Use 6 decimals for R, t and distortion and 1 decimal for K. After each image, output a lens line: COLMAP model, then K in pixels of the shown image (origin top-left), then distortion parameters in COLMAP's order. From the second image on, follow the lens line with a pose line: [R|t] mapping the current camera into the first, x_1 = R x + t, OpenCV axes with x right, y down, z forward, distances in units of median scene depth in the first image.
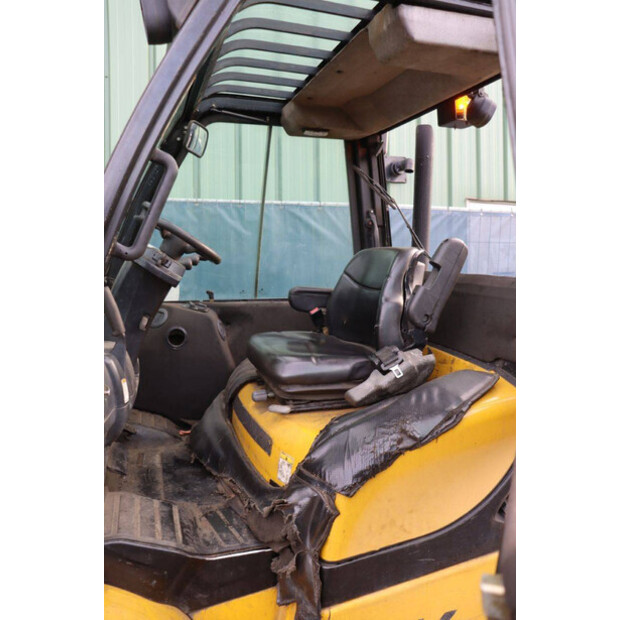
lens RADIAL K [[515.1, 0, 298.7], [0, 515.1, 302.8], [0, 0, 1]] dist [-0.176202, 0.123690]
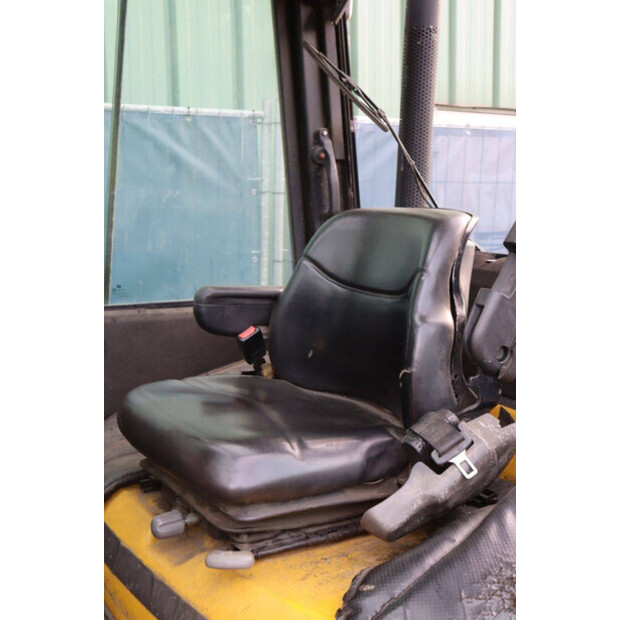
lens RADIAL K [[862.3, 0, 310.0], [0, 862.3, 310.0], [0, 0, 1]] dist [0.071713, 0.012958]
pose [[0.968968, -0.030461, 0.245304, -0.140400], [0.020333, 0.998837, 0.043718, -0.051585], [-0.246350, -0.037374, 0.968460, 0.190039]]
